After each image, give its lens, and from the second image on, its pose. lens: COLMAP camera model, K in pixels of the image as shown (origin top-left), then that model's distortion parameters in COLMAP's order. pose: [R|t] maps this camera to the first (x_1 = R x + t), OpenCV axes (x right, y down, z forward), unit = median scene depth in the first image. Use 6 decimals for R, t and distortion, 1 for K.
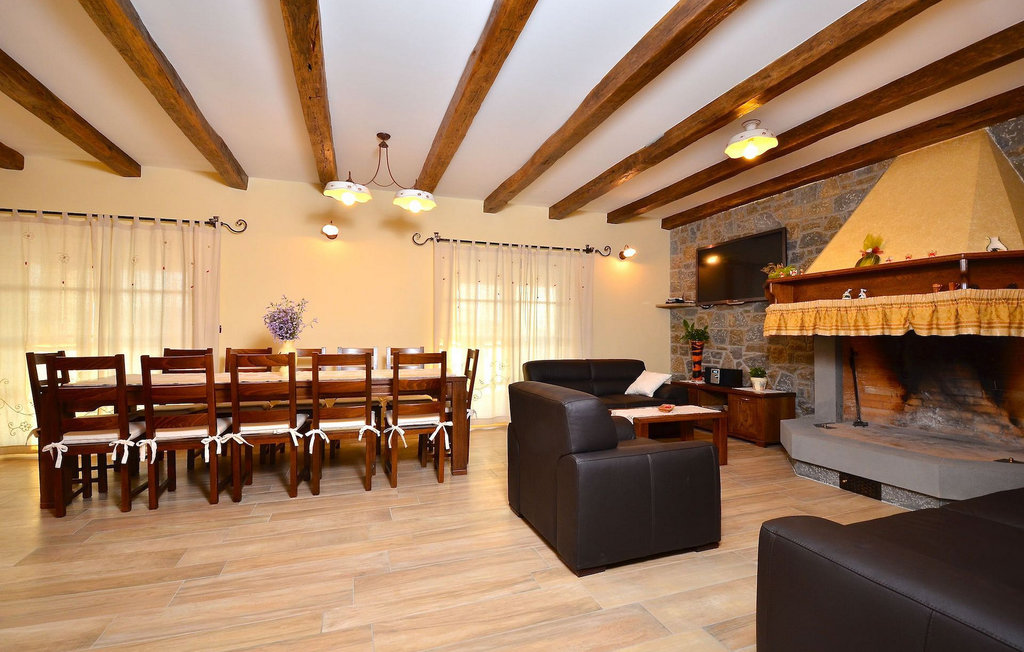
lens RADIAL K [[446.6, 0, 508.7], [0, 446.6, 329.6], [0, 0, 1]] dist [0.010501, -0.019729]
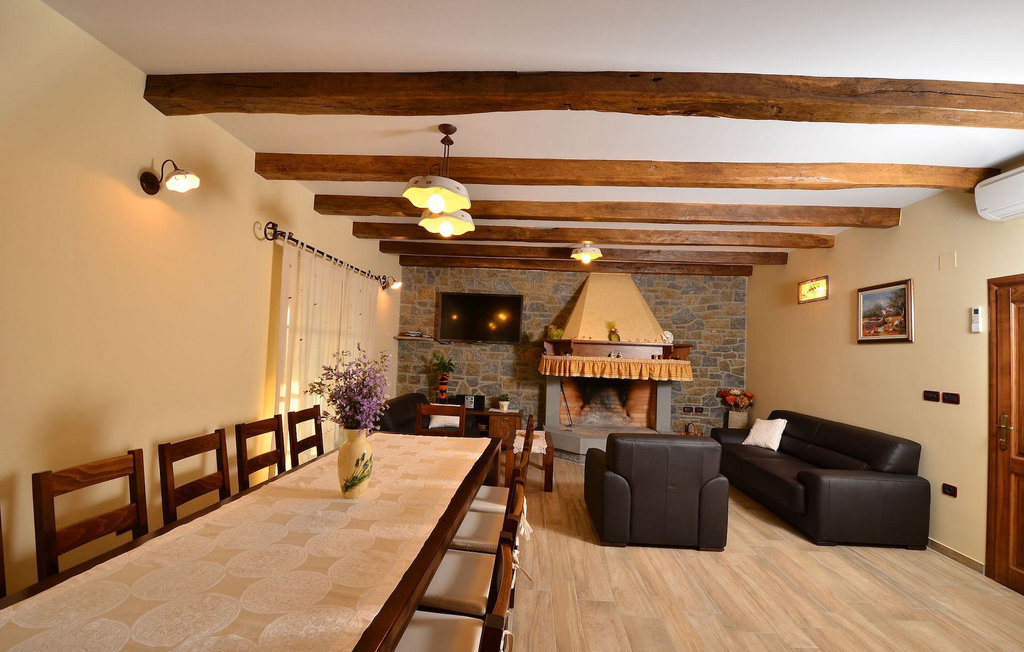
lens RADIAL K [[446.6, 0, 508.7], [0, 446.6, 329.6], [0, 0, 1]] dist [0.010501, -0.019729]
pose [[0.372408, 0.049204, 0.926764, -0.909074], [-0.050709, 0.998181, -0.032619, -0.085301], [-0.926683, -0.034848, 0.374226, 0.619903]]
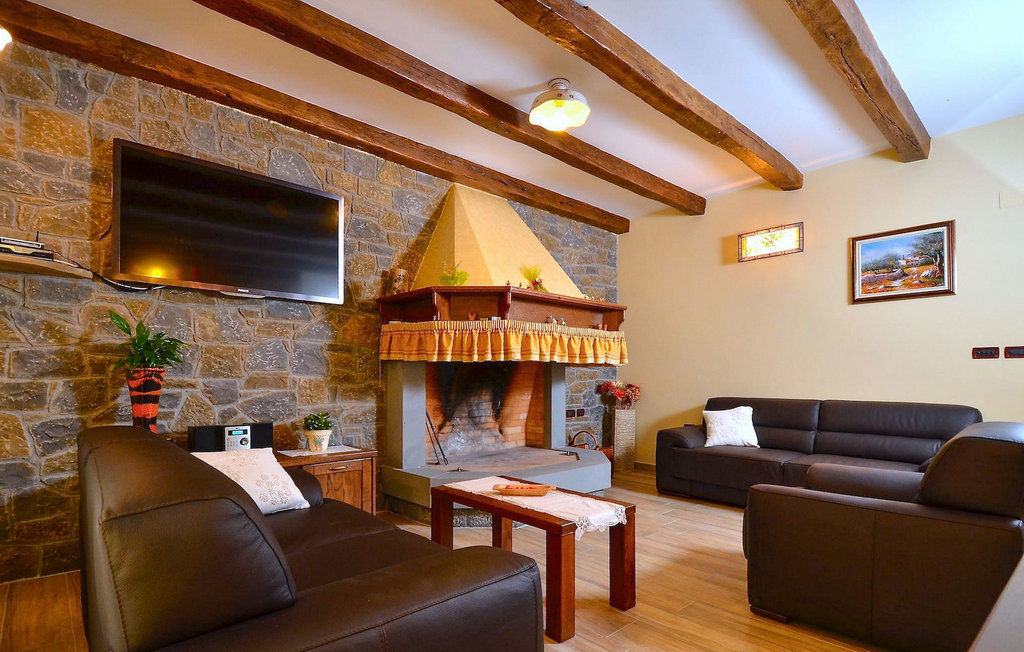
lens RADIAL K [[507.6, 0, 509.6], [0, 507.6, 374.5], [0, 0, 1]] dist [0.004048, -0.012425]
pose [[-0.395354, -0.000086, 0.918529, -0.210460], [-0.018767, 0.999792, -0.007985, 0.043676], [-0.918337, -0.020395, -0.395273, 1.323811]]
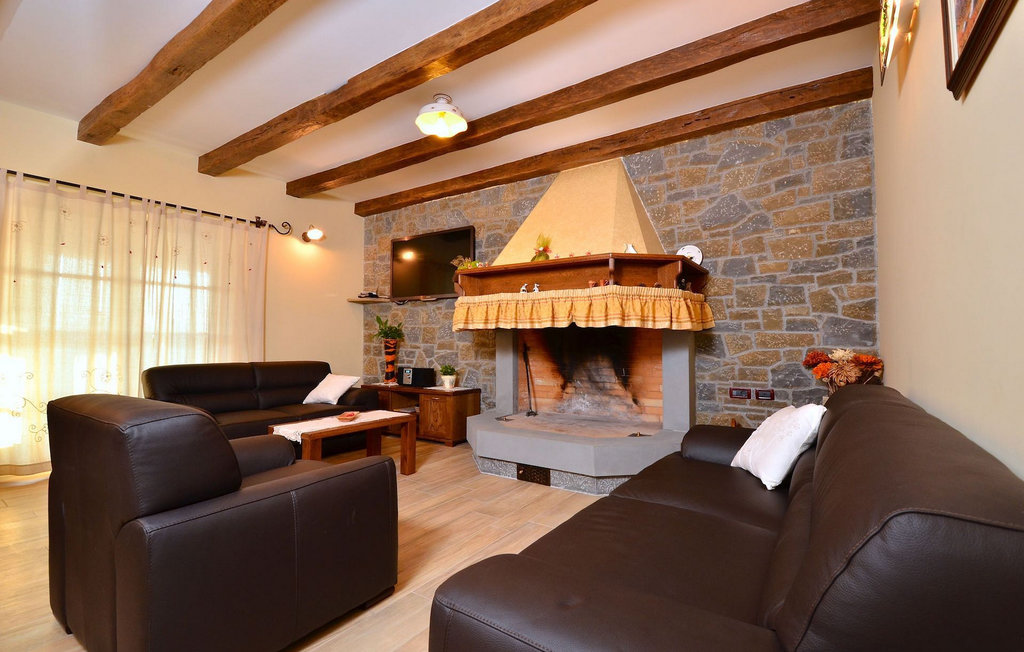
lens RADIAL K [[454.2, 0, 509.9], [0, 454.2, 329.2], [0, 0, 1]] dist [0.012802, -0.020883]
pose [[0.805086, 0.015779, 0.592948, 0.097625], [-0.007827, 0.999842, -0.015980, 0.027119], [-0.593107, 0.008224, 0.805082, 0.153153]]
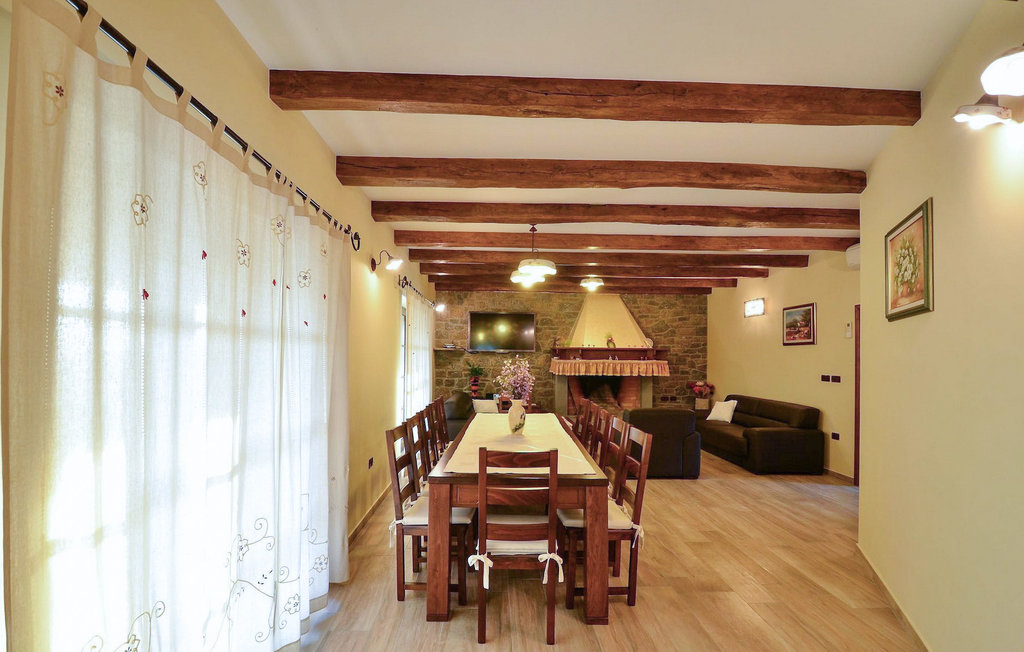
lens RADIAL K [[458.5, 0, 506.1], [0, 458.5, 349.2], [0, 0, 1]] dist [0.023183, -0.021159]
pose [[0.295614, 0.011228, 0.955241, -1.478085], [-0.022901, 0.999727, -0.004663, -0.086196], [-0.955033, -0.020497, 0.295791, 0.698466]]
